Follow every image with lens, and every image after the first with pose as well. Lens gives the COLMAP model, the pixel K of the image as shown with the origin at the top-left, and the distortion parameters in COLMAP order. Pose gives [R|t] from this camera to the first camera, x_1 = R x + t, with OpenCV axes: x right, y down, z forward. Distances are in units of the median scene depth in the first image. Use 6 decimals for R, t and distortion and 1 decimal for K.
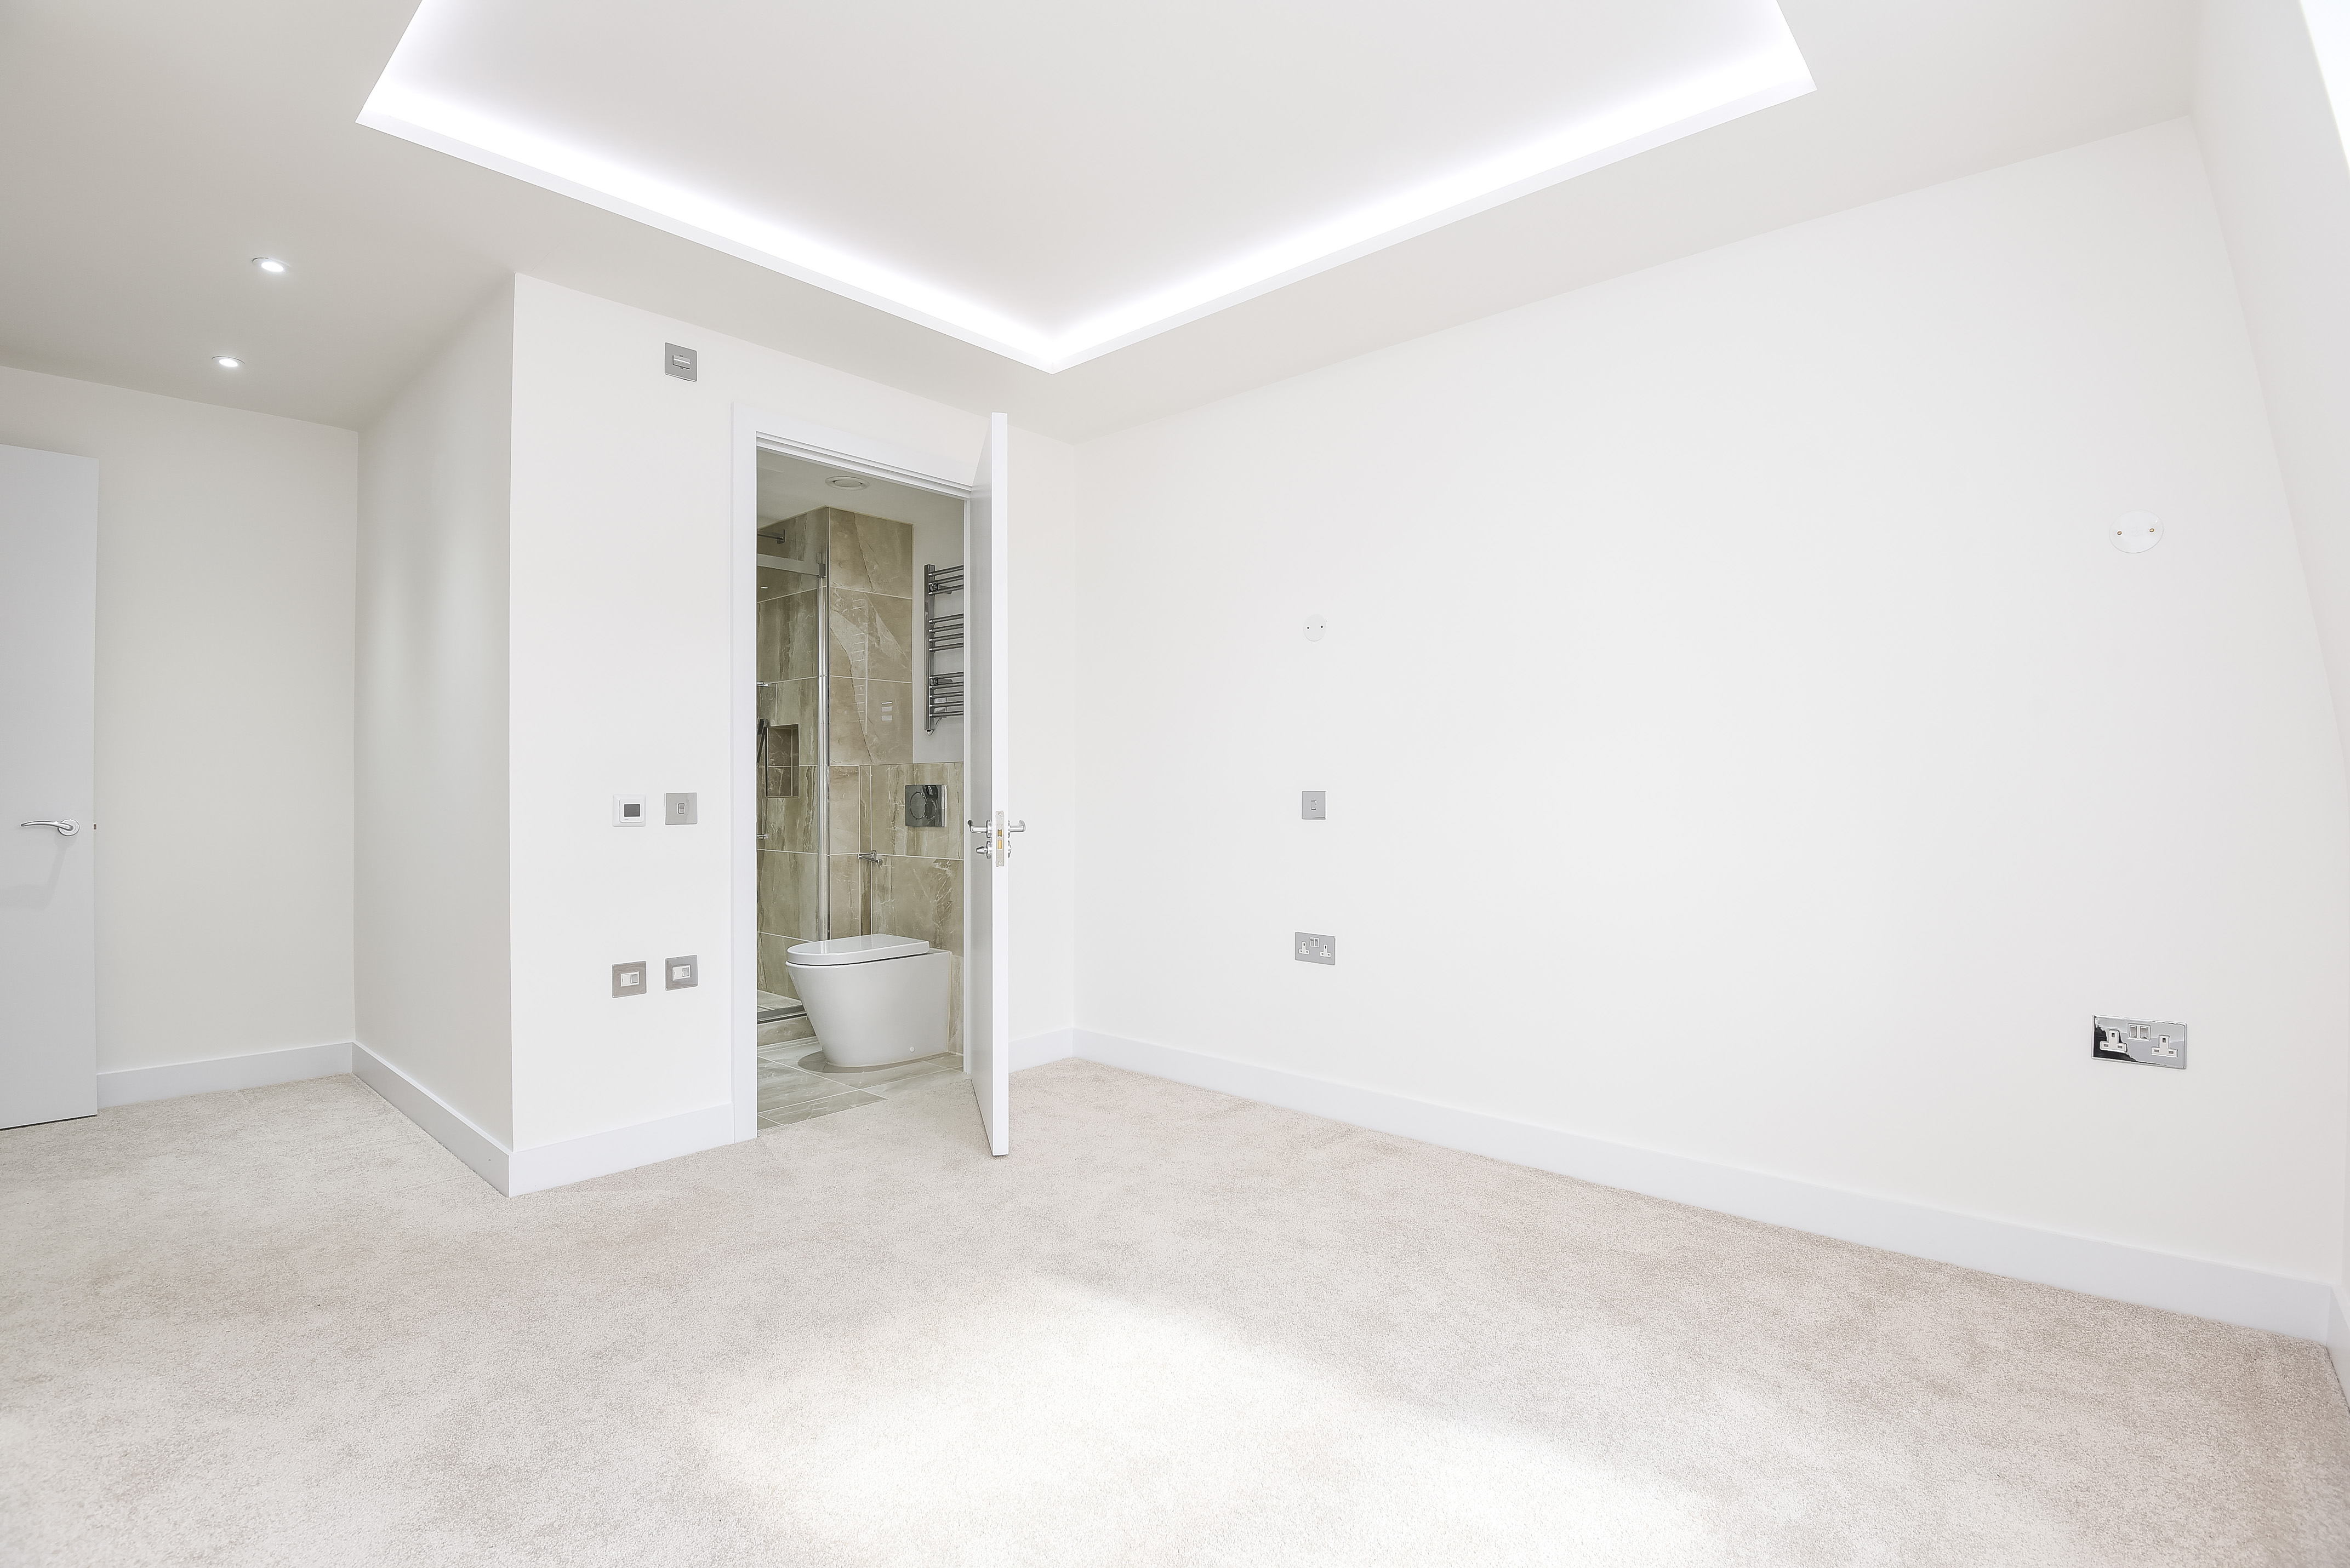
lens RADIAL K [[1118.5, 0, 1173.9], [0, 1118.5, 786.0], [0, 0, 1]] dist [-0.004092, -0.000509]
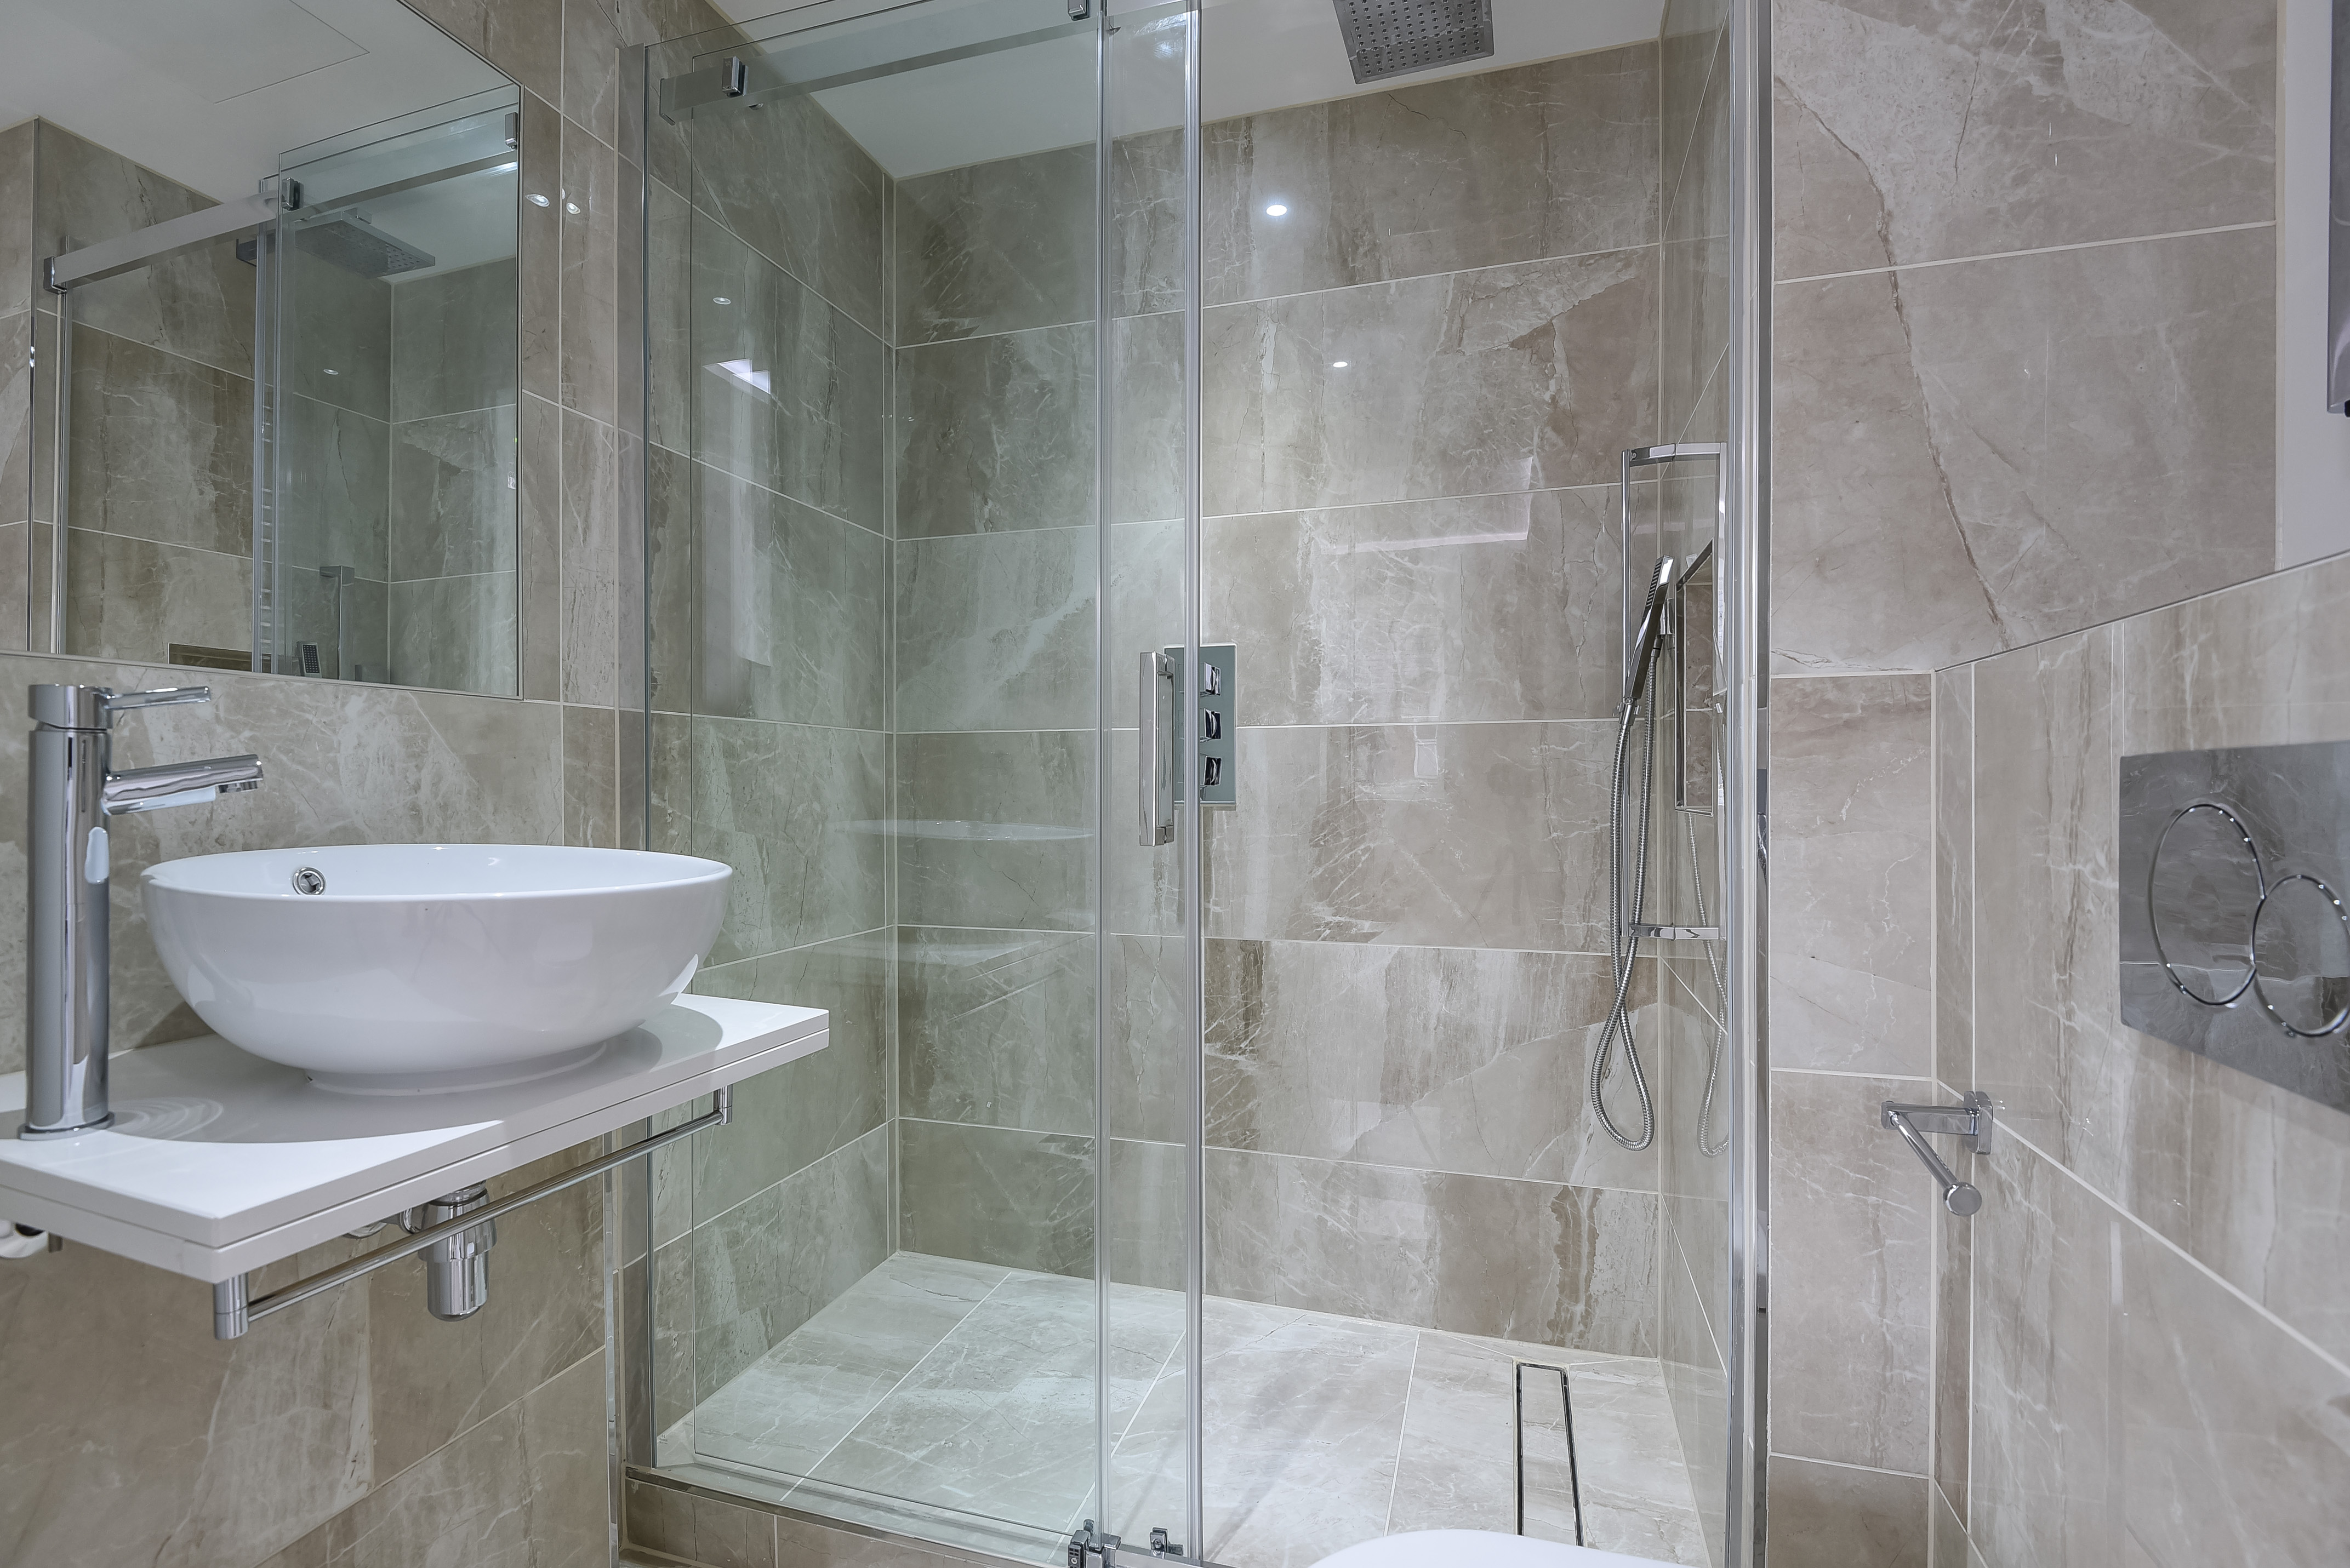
lens RADIAL K [[1118.5, 0, 1172.2], [0, 1118.5, 783.7], [0, 0, 1]] dist [-0.004092, -0.000509]
pose [[0.415942, -0.000482, -0.909391, -0.148156], [0.001694, 0.999999, 0.000244, 0.003019], [0.909390, -0.001642, 0.415942, 0.782366]]
